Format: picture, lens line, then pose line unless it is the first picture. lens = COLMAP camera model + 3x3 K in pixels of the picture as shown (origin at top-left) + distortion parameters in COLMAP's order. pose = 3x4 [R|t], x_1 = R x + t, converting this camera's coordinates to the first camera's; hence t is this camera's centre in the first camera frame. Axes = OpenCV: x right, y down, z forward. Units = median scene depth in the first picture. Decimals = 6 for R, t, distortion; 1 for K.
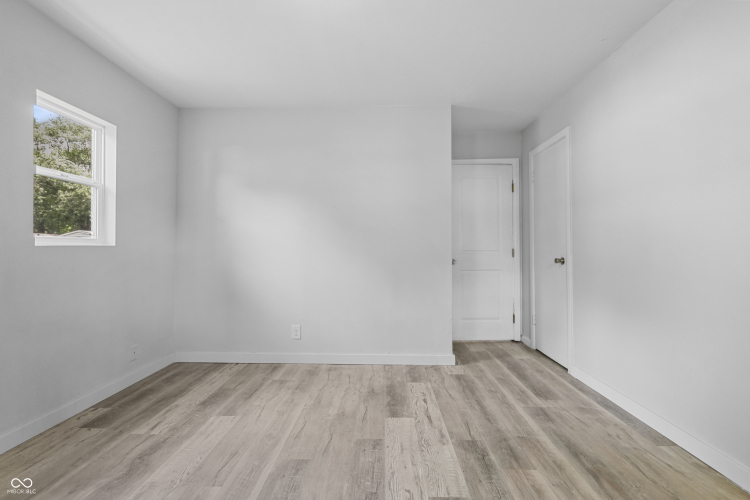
lens RADIAL K [[329.2, 0, 370.1], [0, 329.2, 243.4], [0, 0, 1]] dist [0.007697, -0.000902]
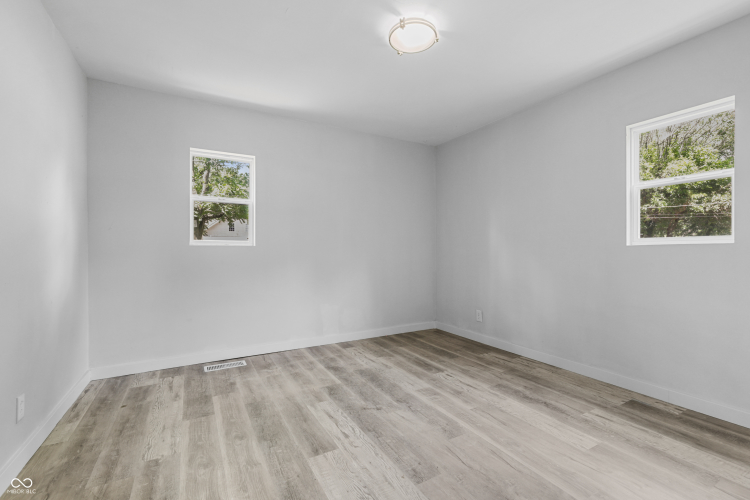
lens RADIAL K [[329.2, 0, 376.5], [0, 329.2, 249.2], [0, 0, 1]] dist [0.007697, -0.000902]
pose [[-0.849418, 0.001121, -0.527720, 0.423731], [0.014385, 0.999675, -0.021032, 0.029838], [0.527525, -0.025456, -0.849158, 1.281006]]
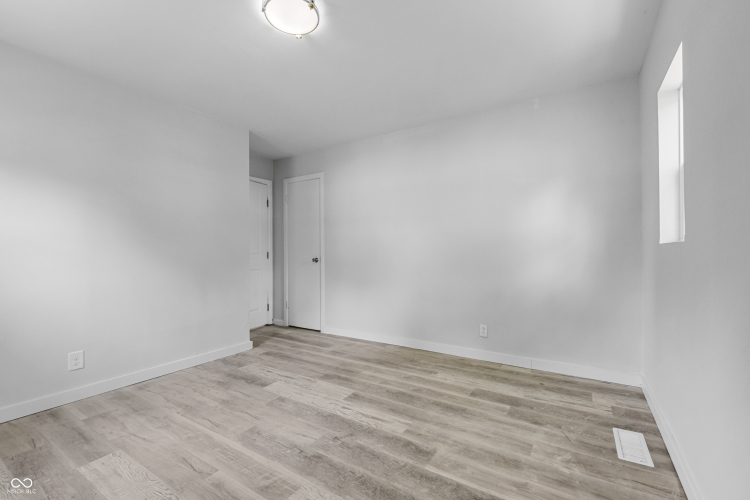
lens RADIAL K [[329.2, 0, 373.4], [0, 329.2, 254.0], [0, 0, 1]] dist [0.007697, -0.000902]
pose [[0.512661, -0.006646, 0.858566, -0.700515], [-0.010543, 0.999846, 0.014034, 0.001843], [-0.858527, -0.016246, 0.512512, 0.011677]]
